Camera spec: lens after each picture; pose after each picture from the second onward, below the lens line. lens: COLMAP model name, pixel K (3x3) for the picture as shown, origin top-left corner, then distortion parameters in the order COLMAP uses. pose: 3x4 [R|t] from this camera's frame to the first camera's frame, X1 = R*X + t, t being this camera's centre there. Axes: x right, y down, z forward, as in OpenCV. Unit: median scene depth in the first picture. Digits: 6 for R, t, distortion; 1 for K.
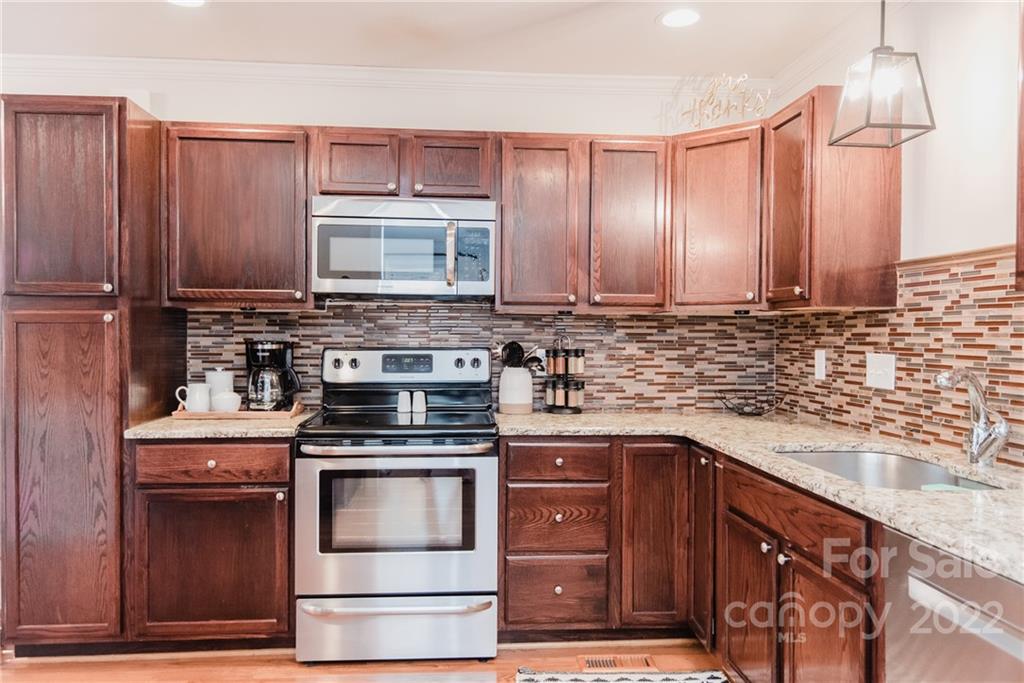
lens RADIAL K [[721.3, 0, 512.0], [0, 721.3, 341.5], [0, 0, 1]] dist [0.004288, 0.000365]
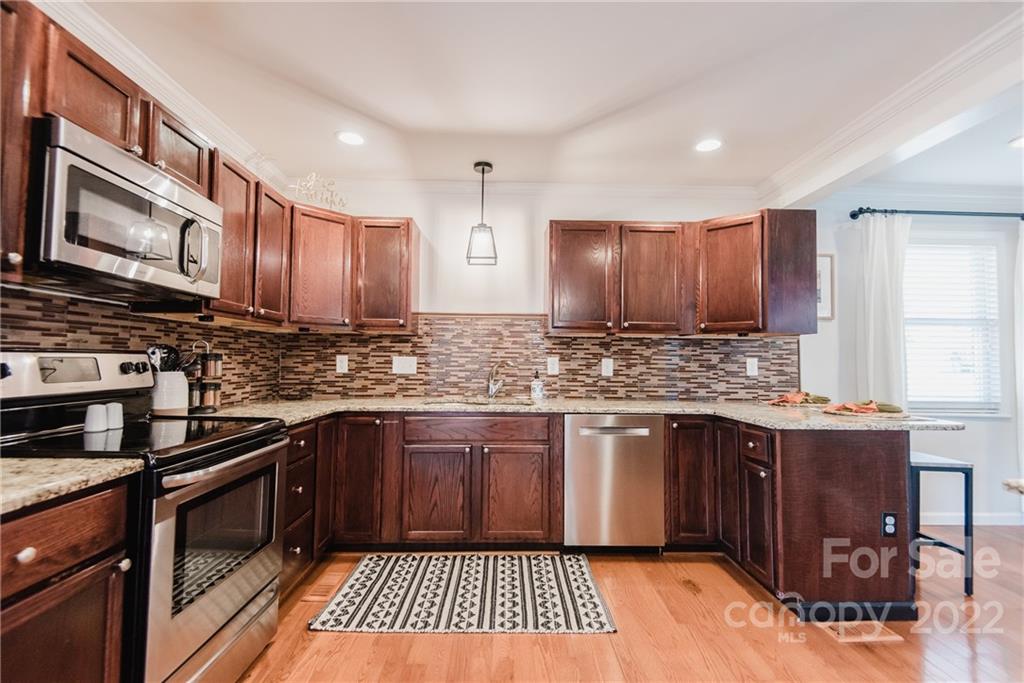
lens RADIAL K [[463.2, 0, 512.0], [0, 463.2, 341.5], [0, 0, 1]] dist [0.000256, -0.000063]
pose [[0.065093, 0.037157, 0.997187, -0.684584], [0.001719, 0.999301, -0.037348, 0.021877], [-0.997878, 0.004145, 0.064983, 0.566001]]
